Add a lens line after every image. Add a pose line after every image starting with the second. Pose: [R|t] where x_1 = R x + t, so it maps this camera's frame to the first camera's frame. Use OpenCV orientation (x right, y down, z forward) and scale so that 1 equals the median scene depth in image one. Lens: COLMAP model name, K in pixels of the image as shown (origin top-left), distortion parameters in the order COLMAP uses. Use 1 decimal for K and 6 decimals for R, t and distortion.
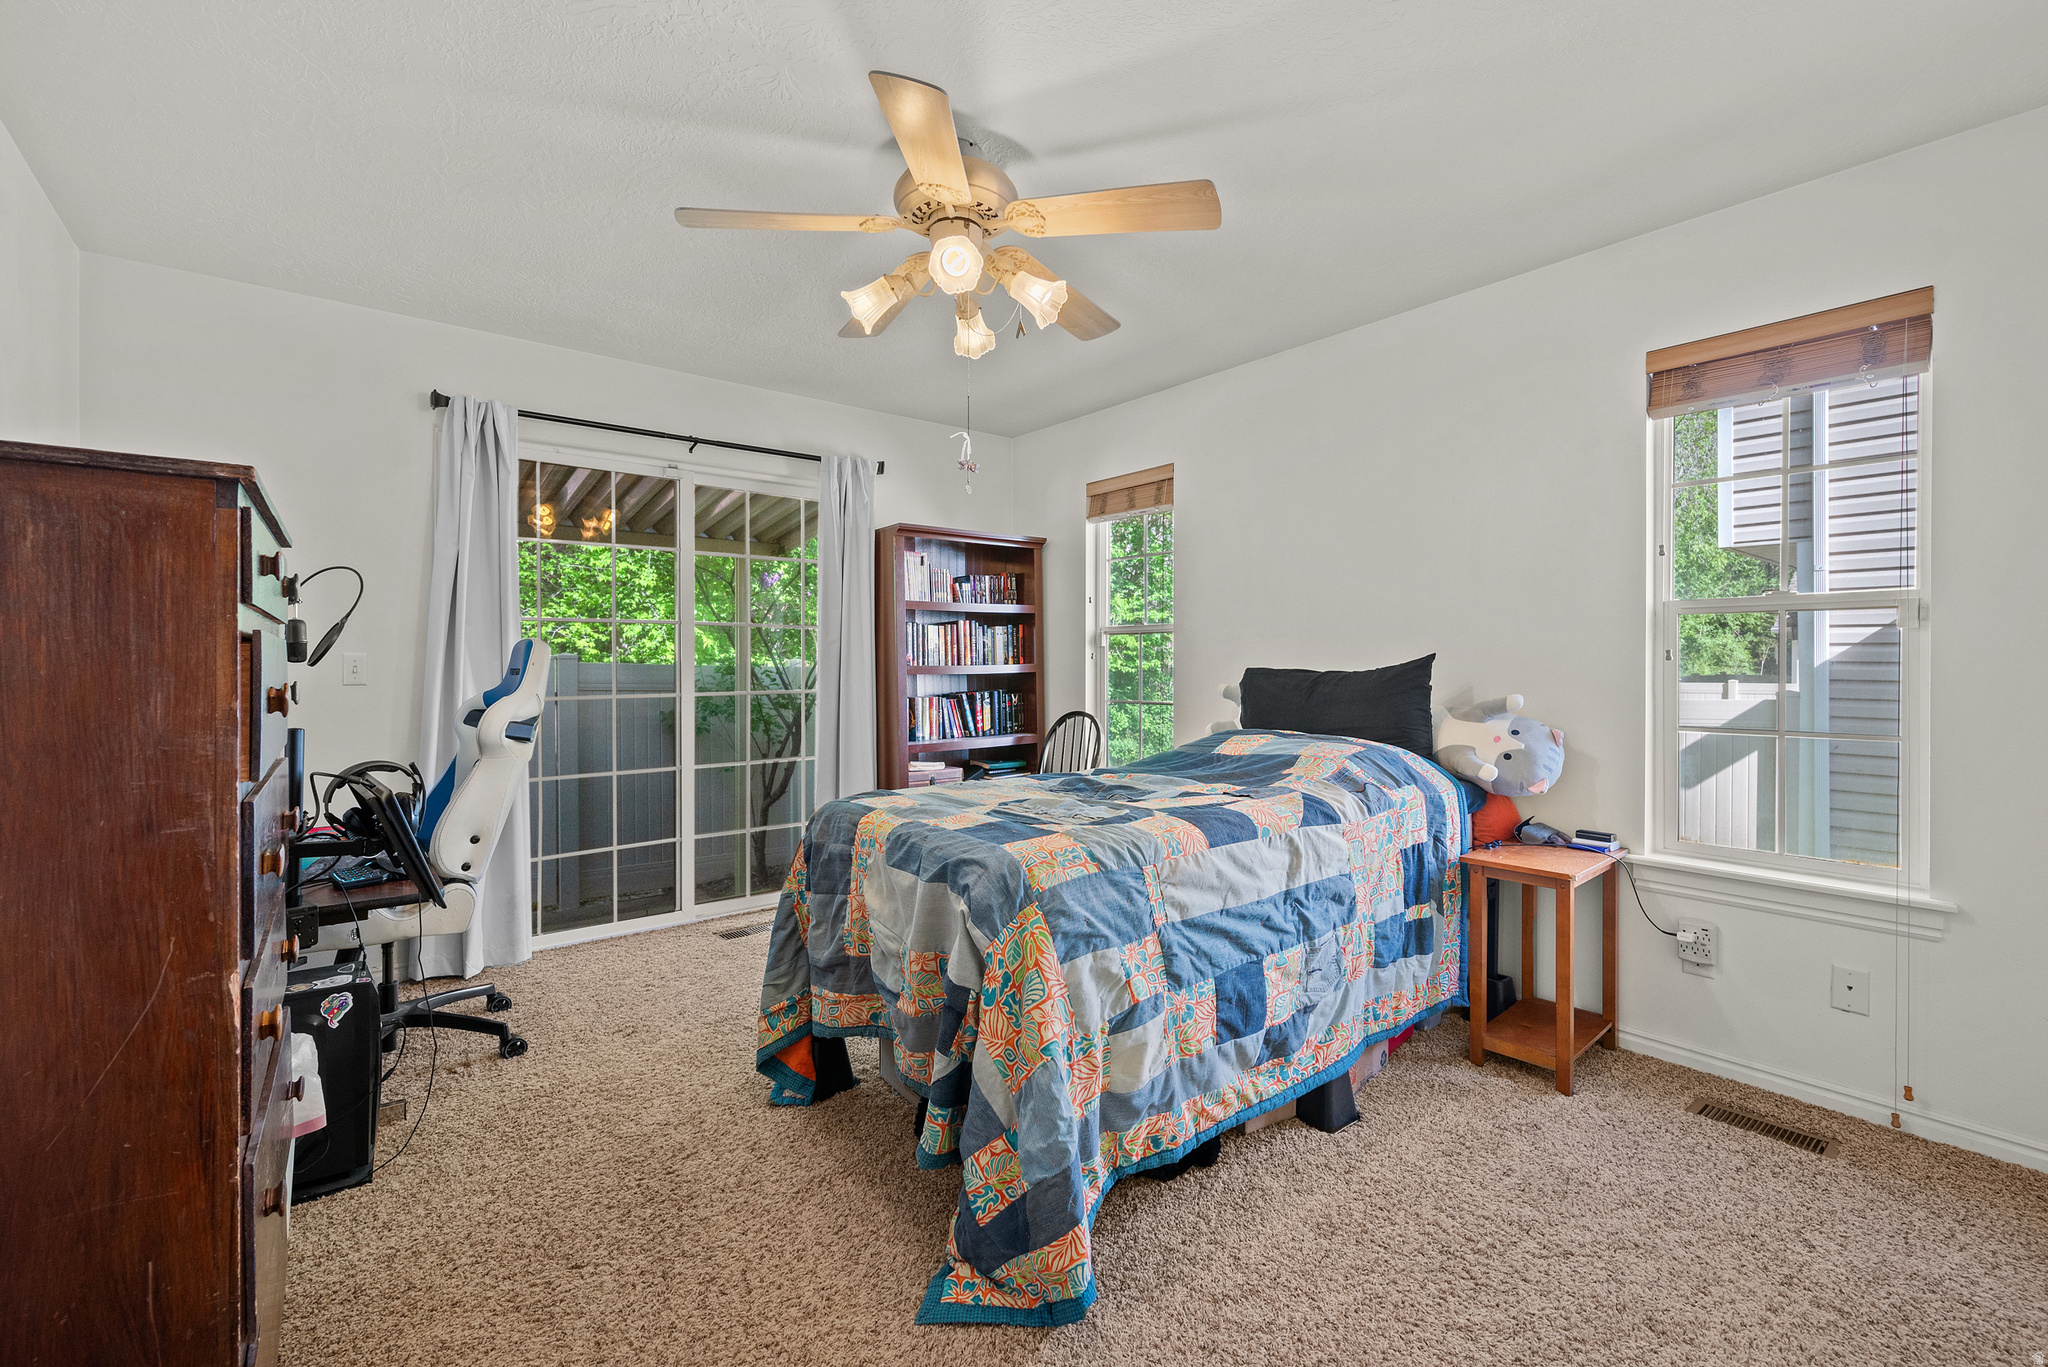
lens RADIAL K [[878.0, 0, 1022.1], [0, 878.0, 664.9], [0, 0, 1]] dist [-0.000274, 0.000842]
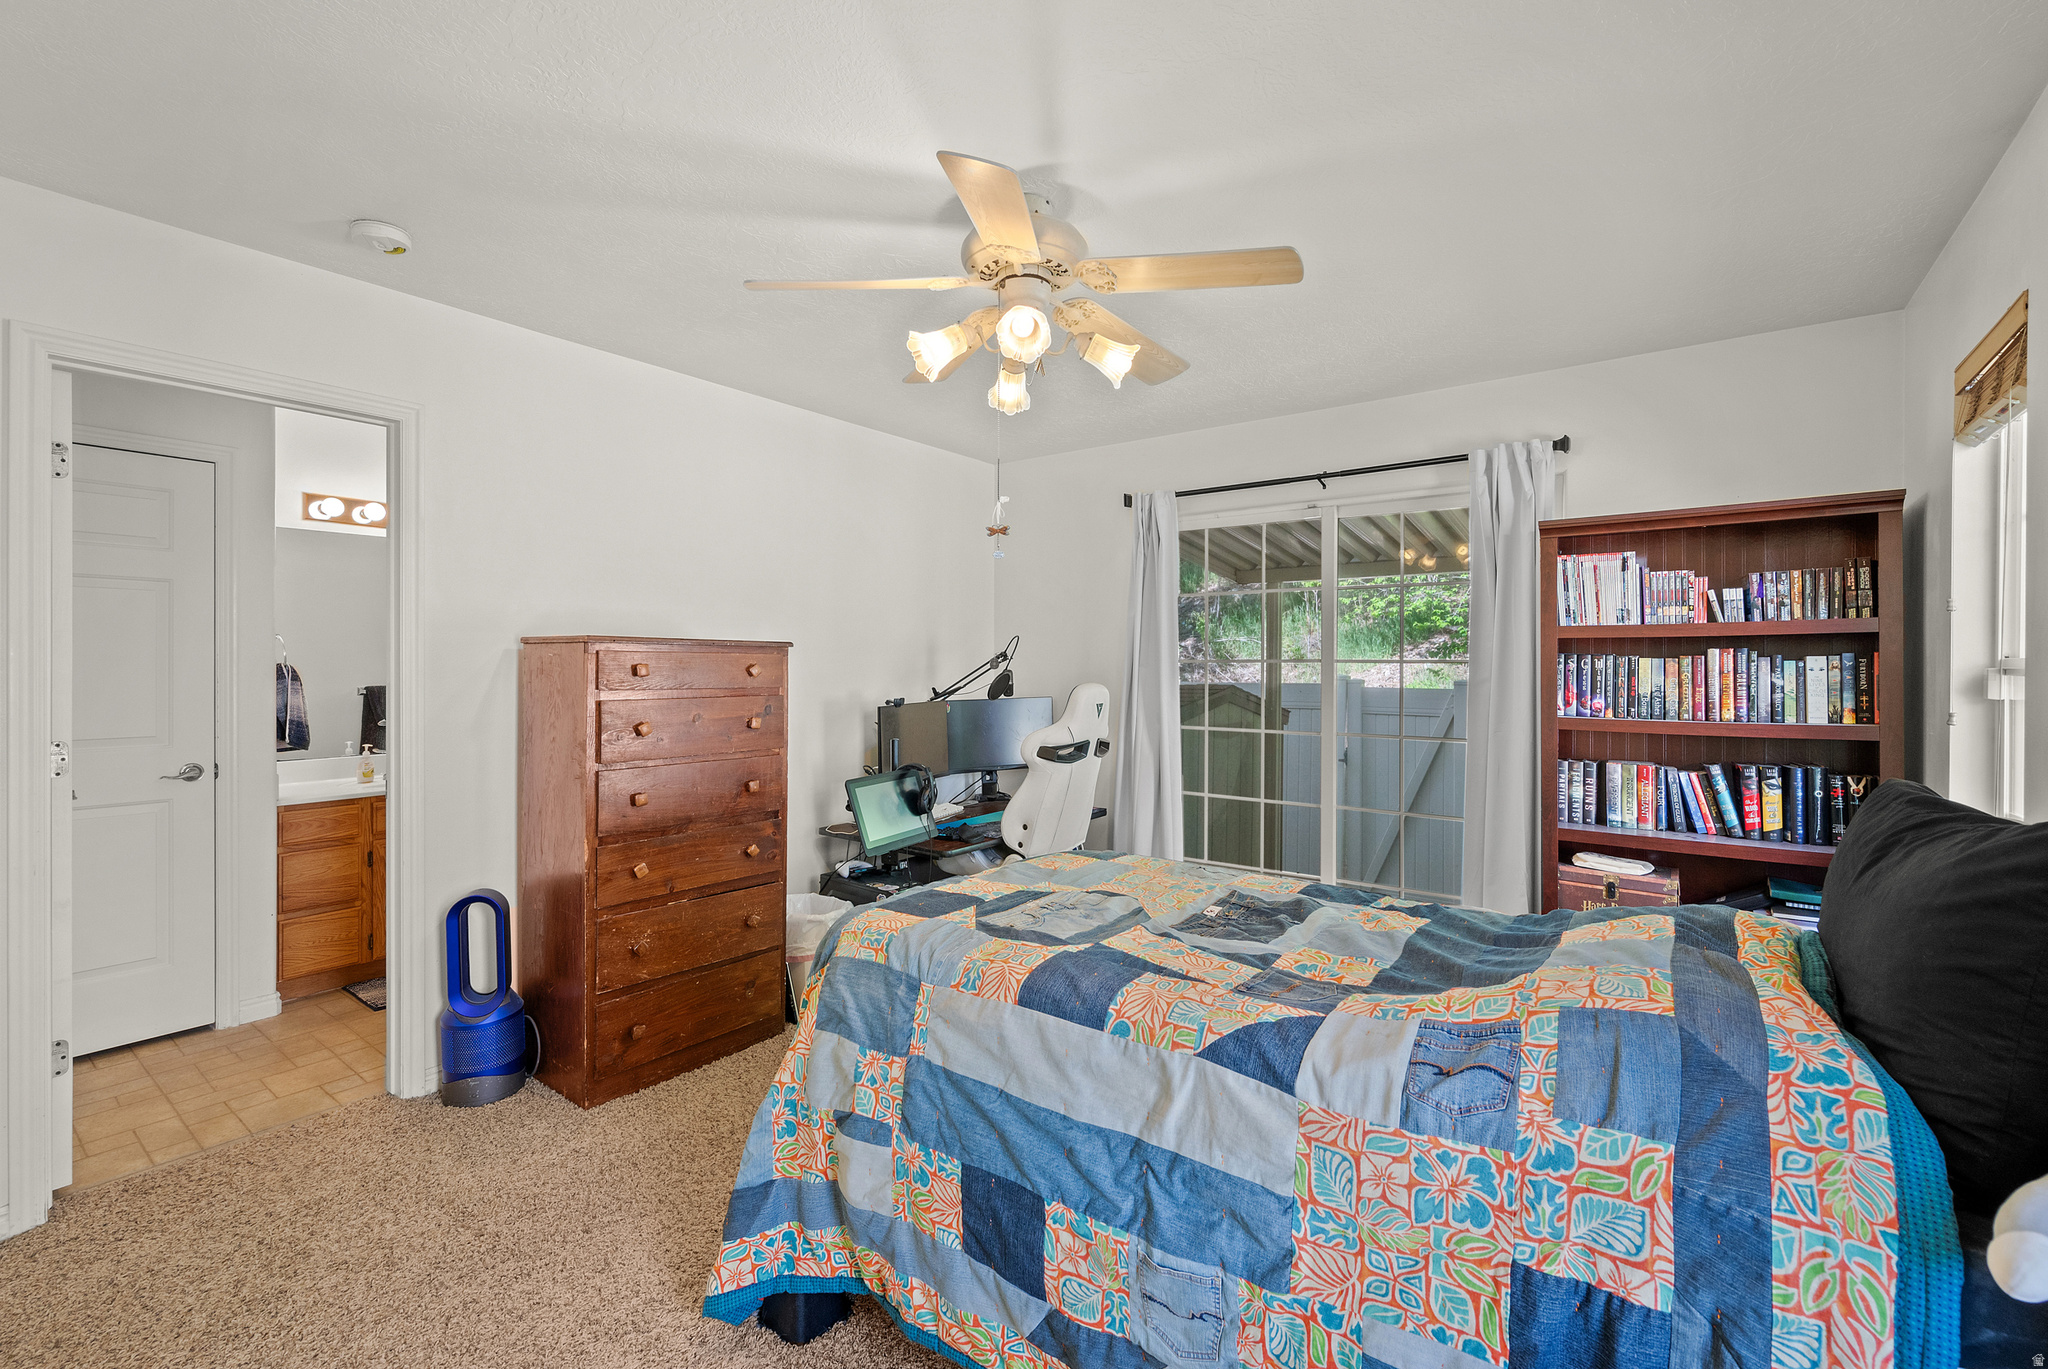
lens RADIAL K [[865.8, 0, 1025.2], [0, 865.8, 674.4], [0, 0, 1]] dist [0.001287, 0.000085]
pose [[0.256593, 0.012045, -0.966445, 0.440689], [-0.009732, 0.999904, 0.009878, -0.036744], [0.966471, 0.006871, 0.256685, 0.392626]]
